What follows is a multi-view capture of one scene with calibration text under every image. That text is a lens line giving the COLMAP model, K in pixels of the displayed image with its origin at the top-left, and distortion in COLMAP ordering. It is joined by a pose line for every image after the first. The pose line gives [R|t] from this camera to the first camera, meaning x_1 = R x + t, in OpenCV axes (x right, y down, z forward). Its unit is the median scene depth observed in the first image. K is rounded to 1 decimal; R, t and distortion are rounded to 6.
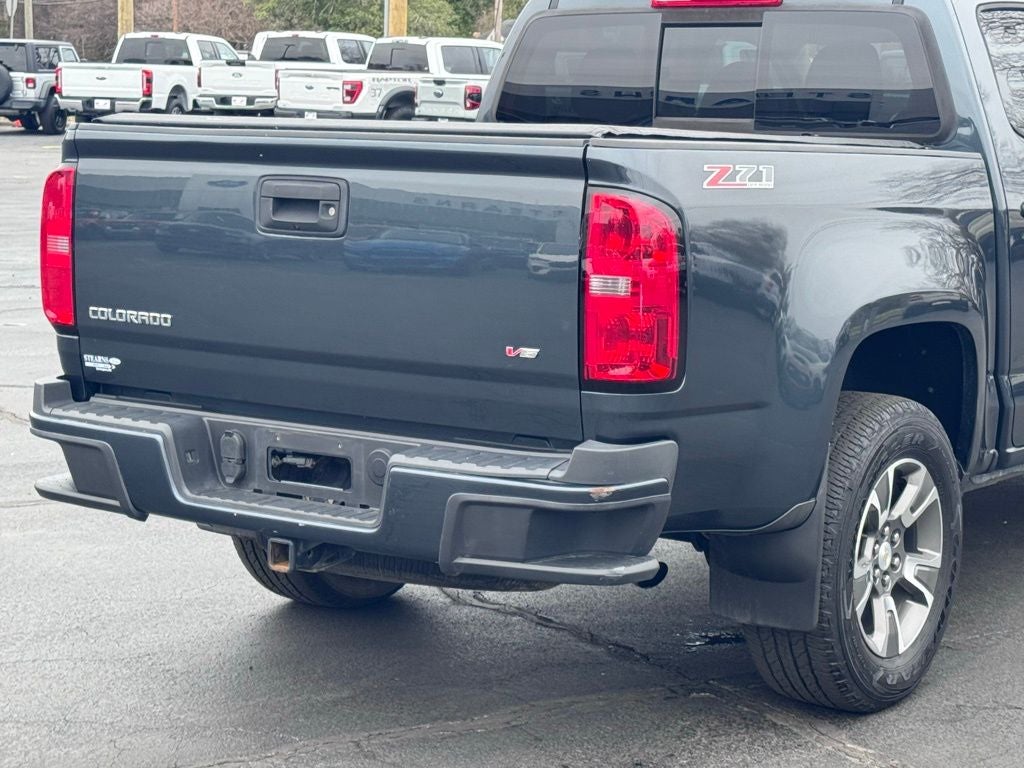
lens RADIAL K [[2239.3, 0, 512.0], [0, 2239.3, 384.0], [0, 0, 1]] dist [0.087449, 0.445498]
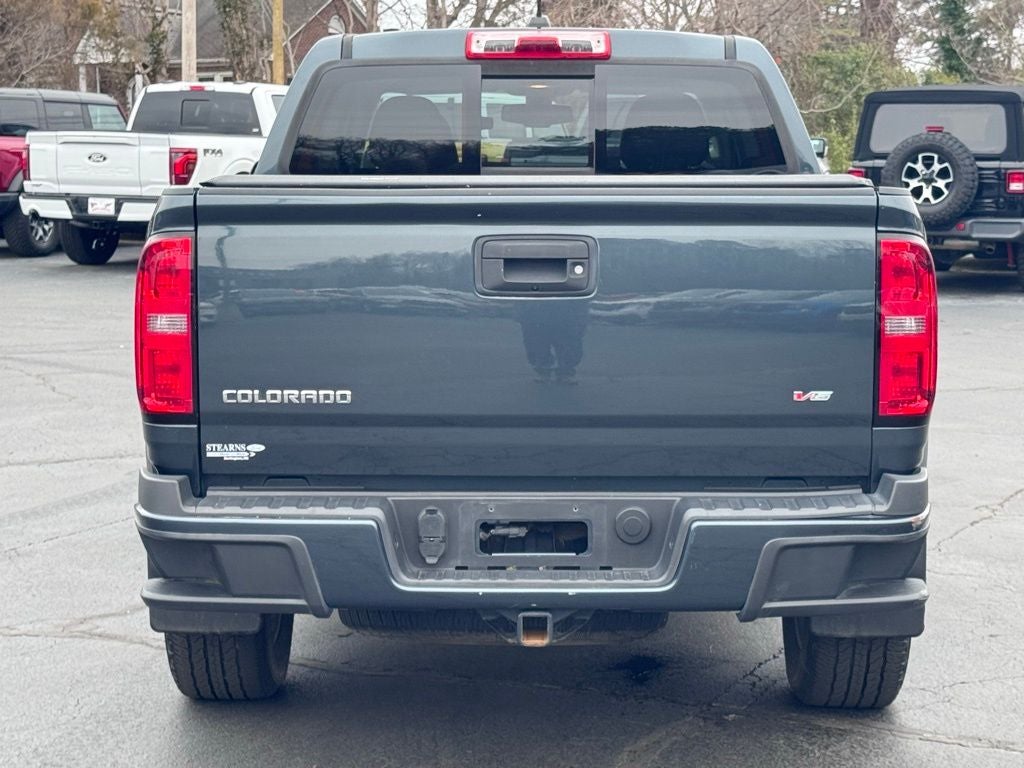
lens RADIAL K [[2239.3, 0, 512.0], [0, 2239.3, 384.0], [0, 0, 1]] dist [0.087449, 0.445498]
pose [[0.824448, -0.074297, 0.561039, -0.594810], [0.084440, 0.996397, 0.007864, -0.034041], [-0.559603, 0.040891, 0.827752, 0.191656]]
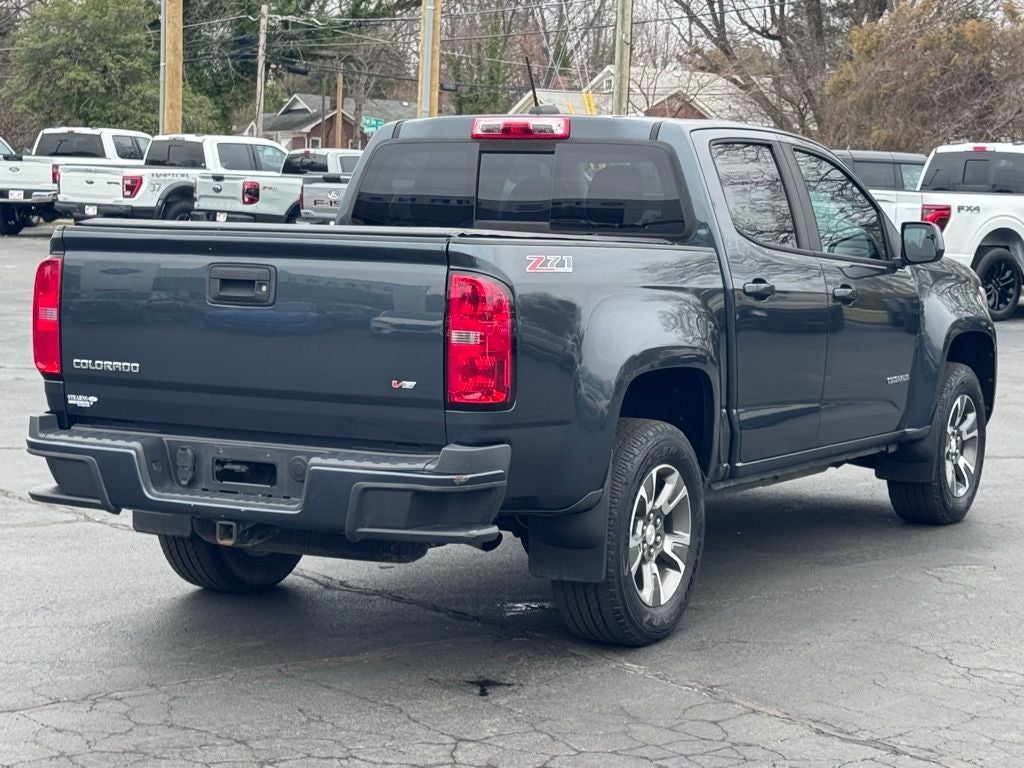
lens RADIAL K [[2239.3, 0, 512.0], [0, 2239.3, 384.0], [0, 0, 1]] dist [0.087449, 0.445498]
pose [[0.993978, -0.006472, 0.109390, -0.072585], [0.010905, 0.999141, -0.039972, 0.038072], [-0.109037, 0.040924, 0.993195, -0.384424]]
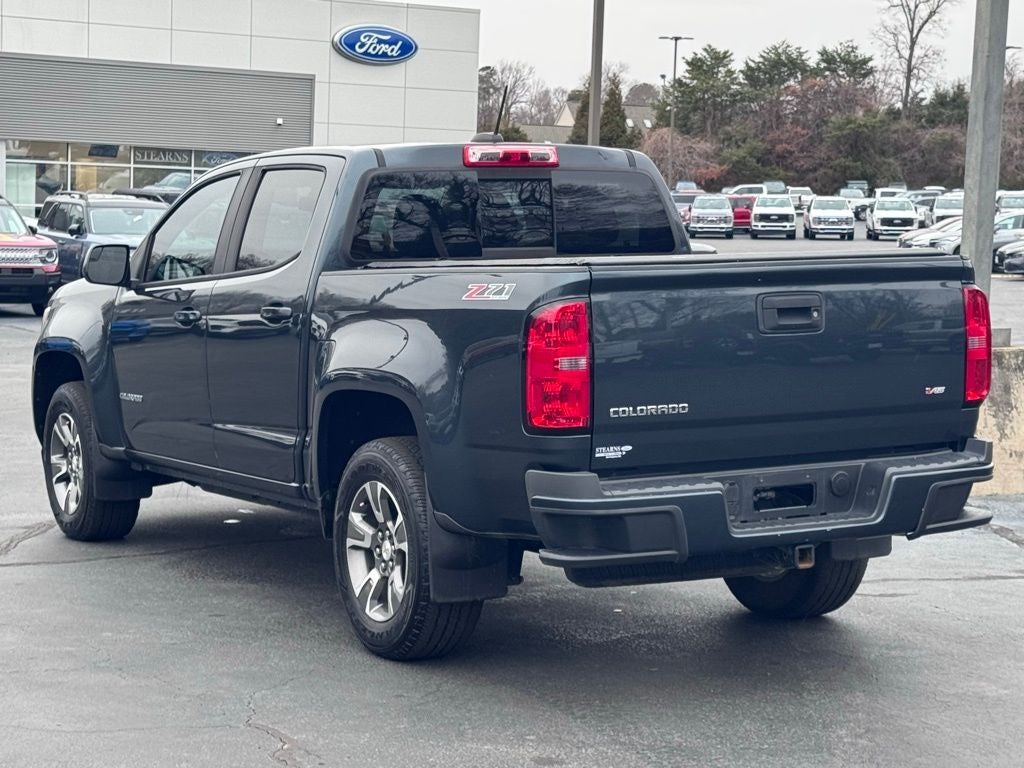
lens RADIAL K [[2239.3, 0, 512.0], [0, 2239.3, 384.0], [0, 0, 1]] dist [0.087449, 0.445498]
pose [[0.426130, -0.091192, 0.900054, -1.350411], [0.135907, 0.990069, 0.035967, -0.101161], [-0.894395, 0.106997, 0.434291, 0.495777]]
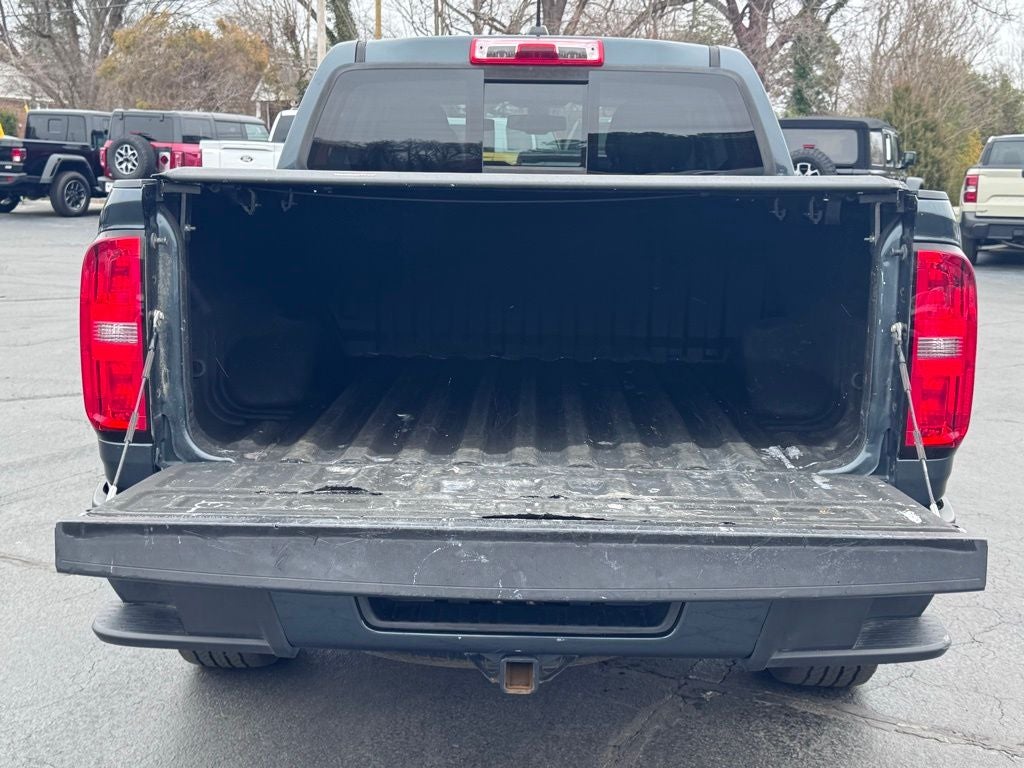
lens RADIAL K [[1322.7, 0, 510.8], [0, 1322.7, 399.1], [0, 0, 1]] dist [0.157409, -0.303621]
pose [[0.830885, -0.102858, 0.546855, -0.351314], [0.069886, 0.994275, 0.080830, -0.067777], [-0.552038, -0.028943, 0.833316, 0.529712]]
